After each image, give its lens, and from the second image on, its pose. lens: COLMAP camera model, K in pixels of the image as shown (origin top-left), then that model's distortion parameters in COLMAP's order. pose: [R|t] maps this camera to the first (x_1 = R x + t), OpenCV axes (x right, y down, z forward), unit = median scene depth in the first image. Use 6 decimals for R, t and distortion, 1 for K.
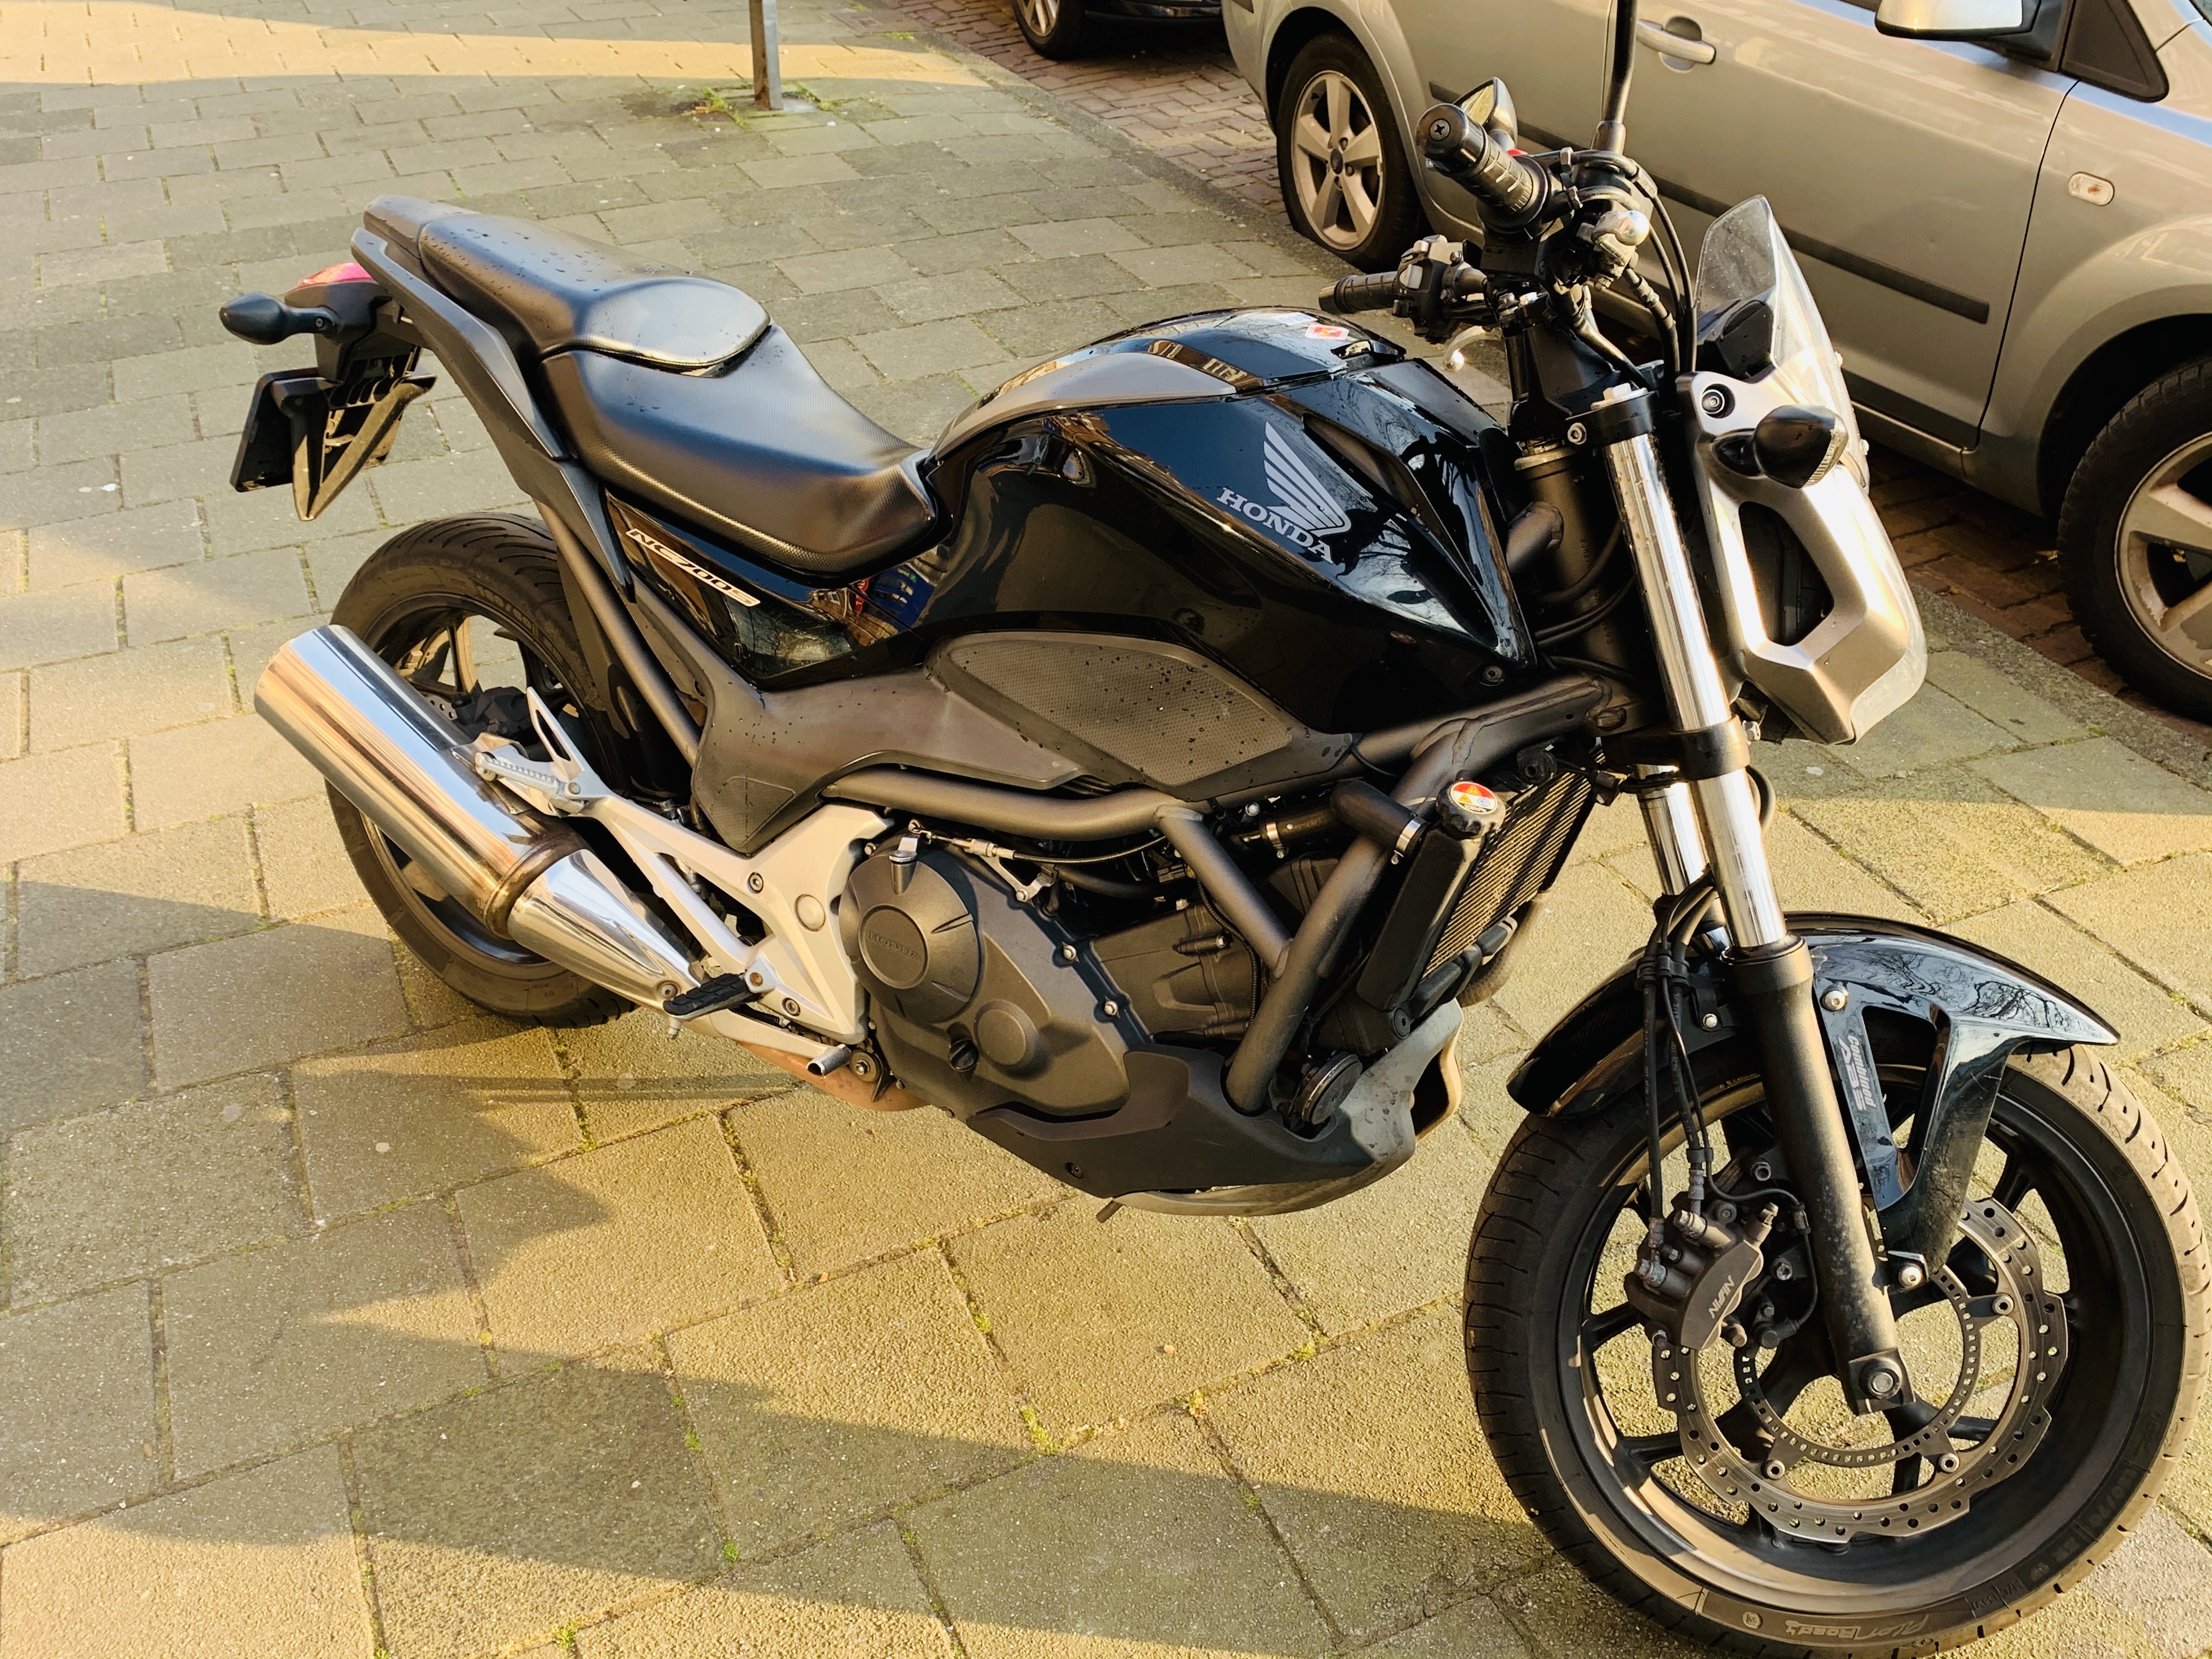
lens RADIAL K [[1885.8, 0, 1095.1], [0, 1885.8, 833.6], [0, 0, 1]] dist [0.061095, -0.126205]
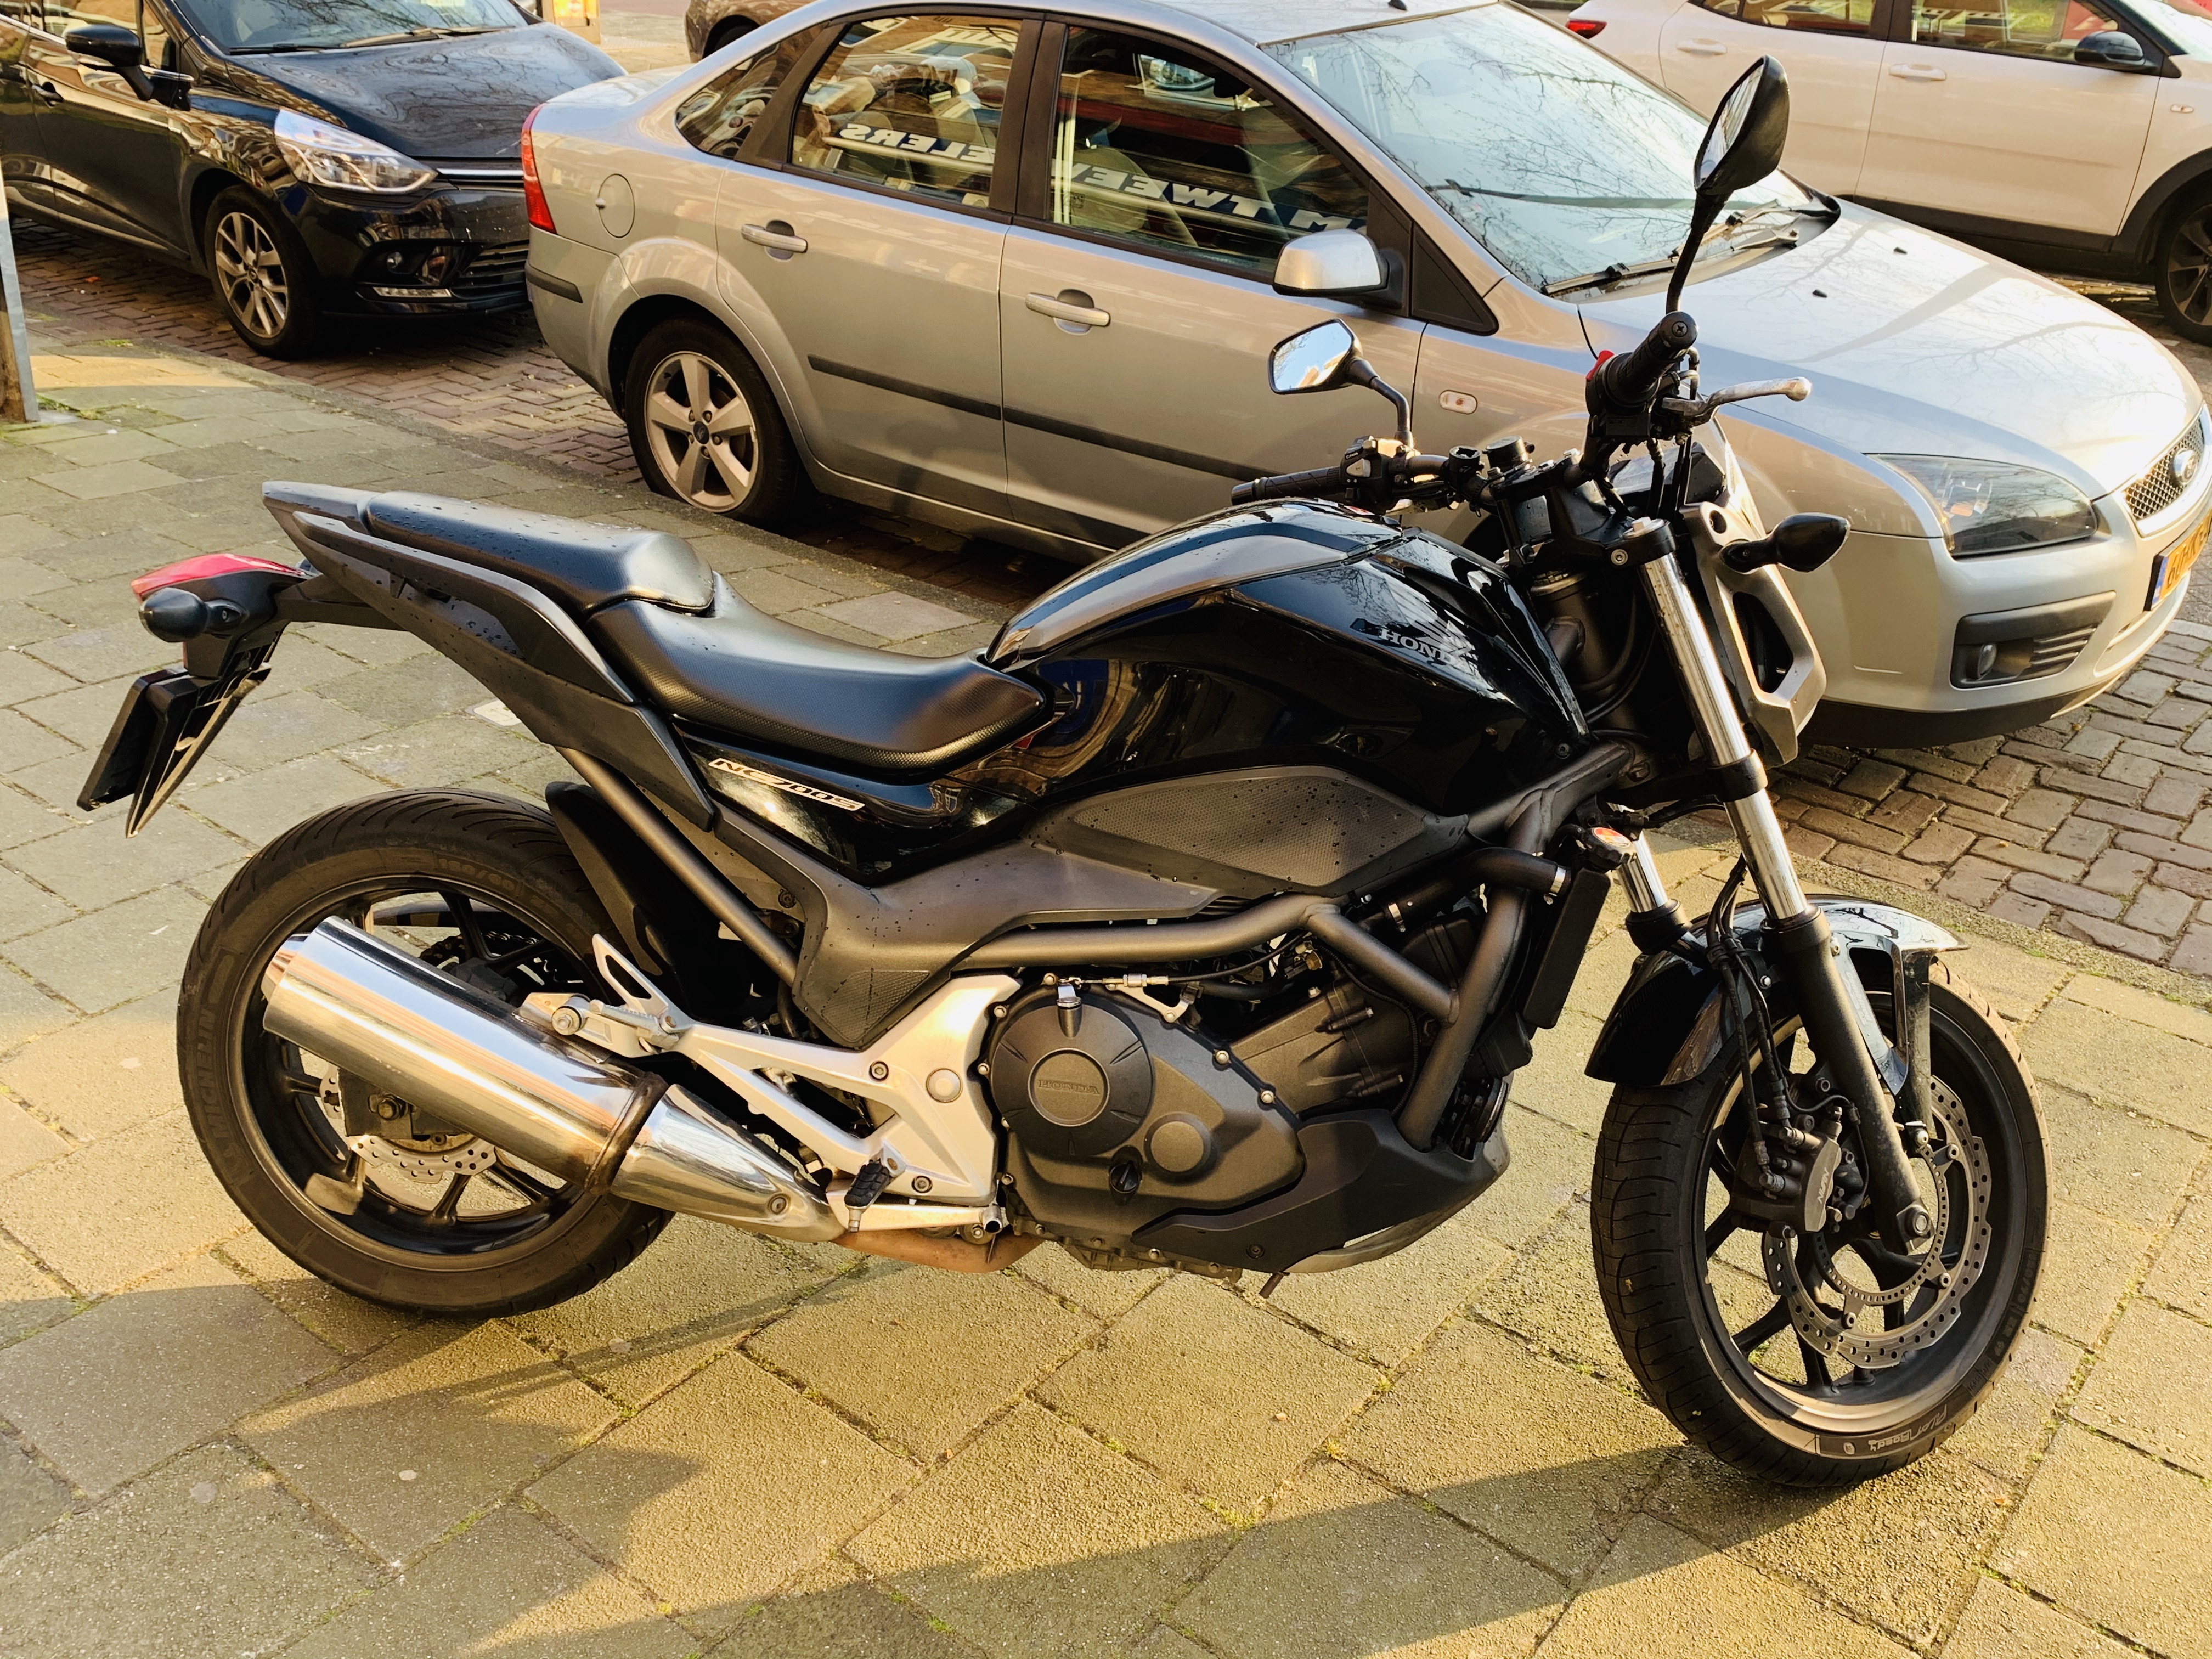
lens RADIAL K [[1885.8, 0, 1095.1], [0, 1885.8, 833.6], [0, 0, 1]] dist [0.061095, -0.126205]
pose [[0.892755, -0.151134, 0.424436, -0.485461], [0.207596, 0.974084, -0.089802, 0.016074], [-0.399865, 0.168282, 0.900994, -0.017657]]
